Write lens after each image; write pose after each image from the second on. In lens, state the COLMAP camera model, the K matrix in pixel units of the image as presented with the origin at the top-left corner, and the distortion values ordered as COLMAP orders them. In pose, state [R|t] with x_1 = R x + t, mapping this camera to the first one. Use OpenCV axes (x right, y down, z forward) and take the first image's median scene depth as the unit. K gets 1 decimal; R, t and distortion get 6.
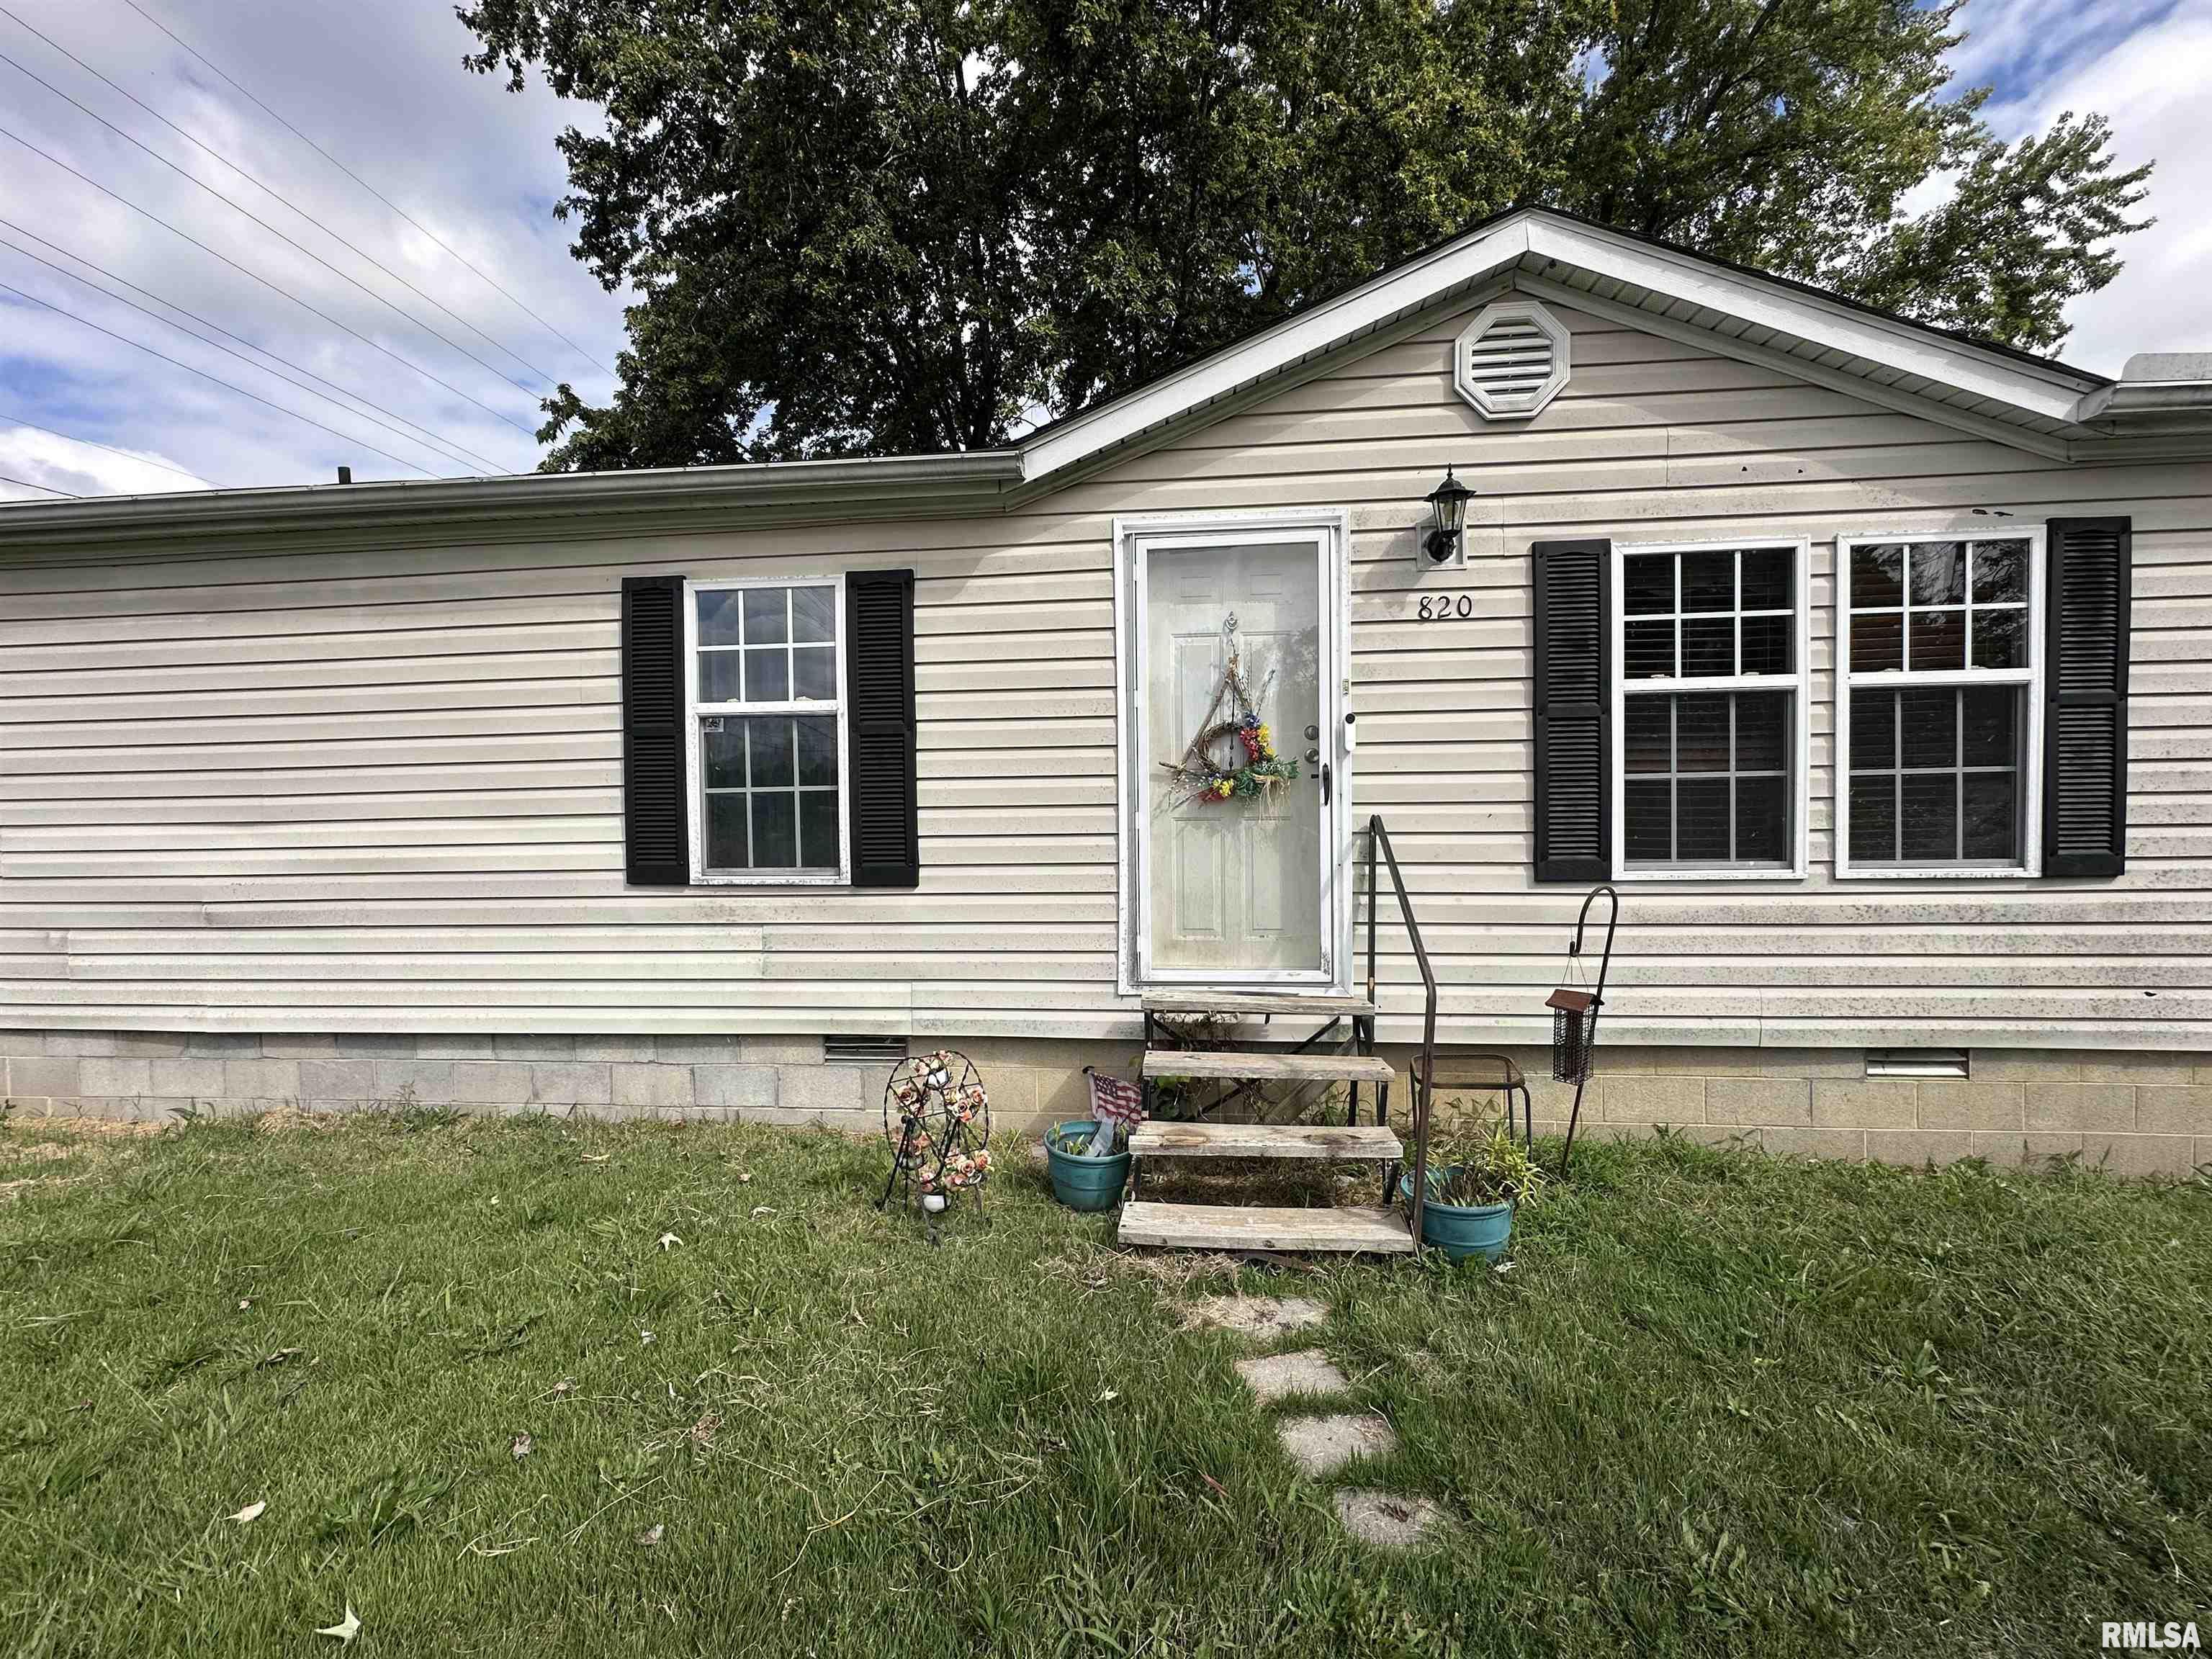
lens RADIAL K [[881.8, 0, 1106.1], [0, 881.8, 823.1], [0, 0, 1]] dist [-0.002794, 0.000545]
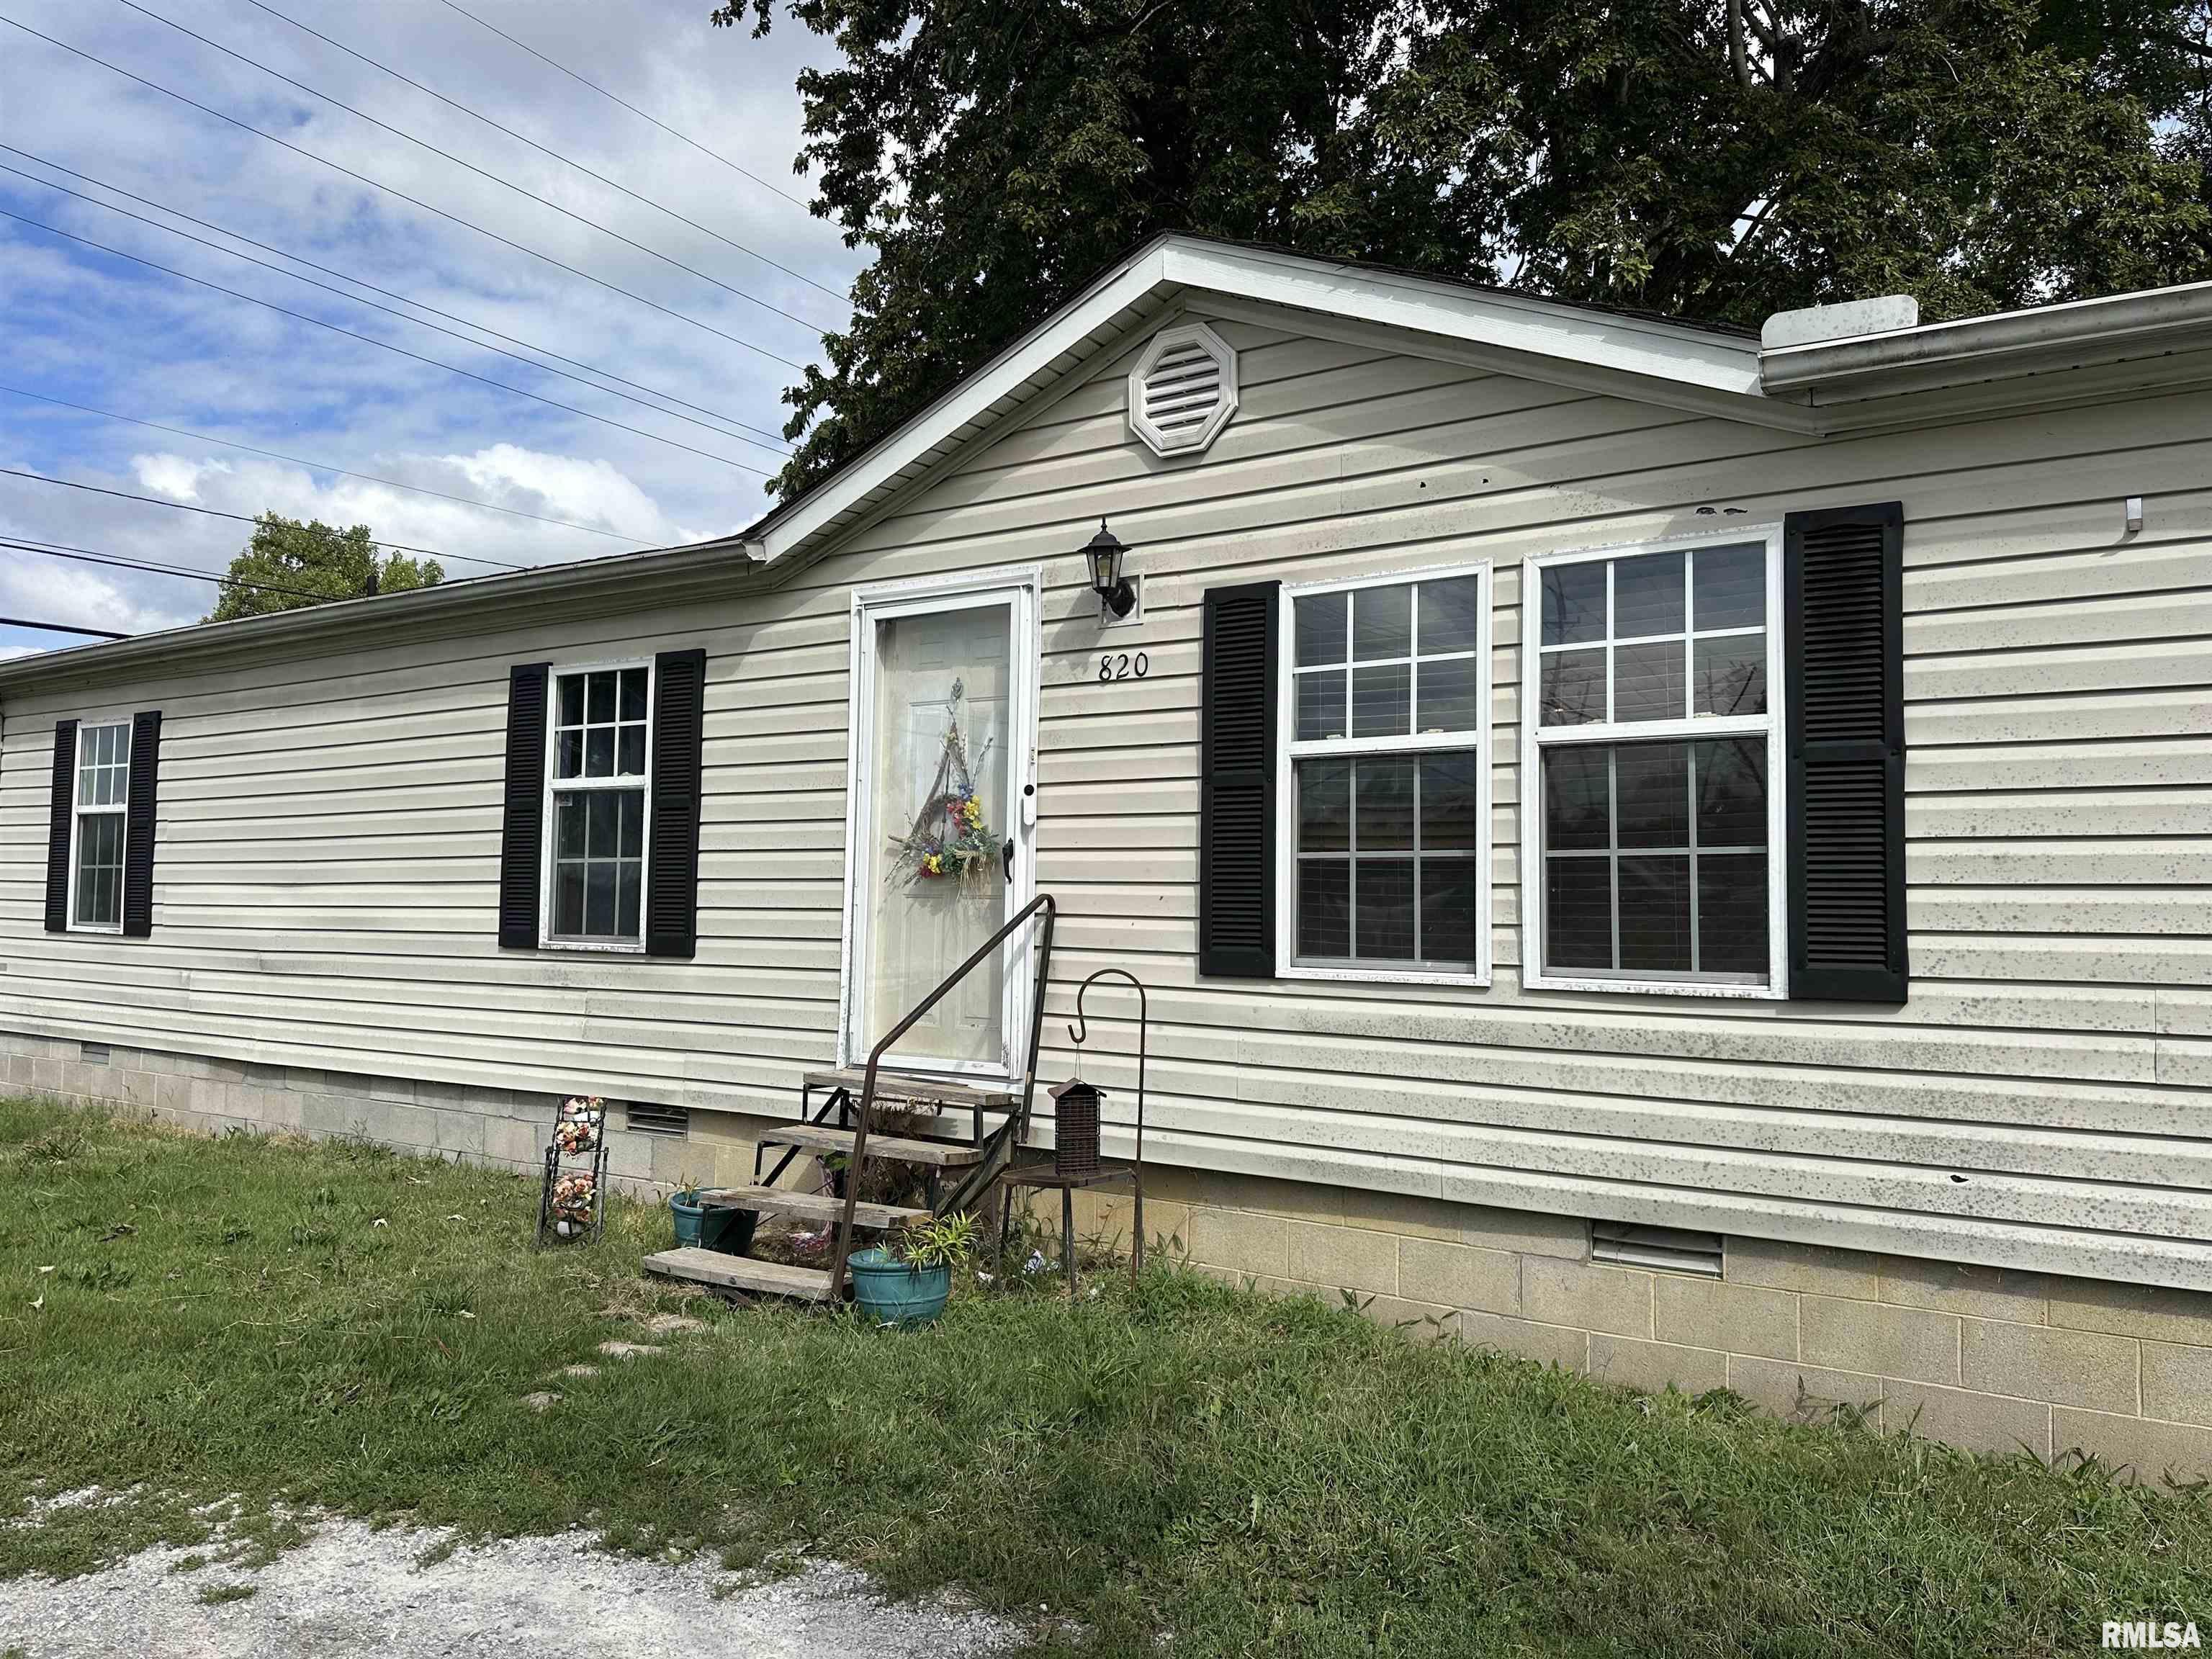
lens RADIAL K [[1535.7, 0, 1106.0], [0, 1535.7, 829.5], [0, 0, 1]] dist [0.156360, -0.289004]
pose [[0.883595, 0.002278, -0.468247, 1.102852], [-0.035825, 0.997386, -0.062751, 0.021465], [0.466880, 0.072222, 0.881367, -0.384701]]
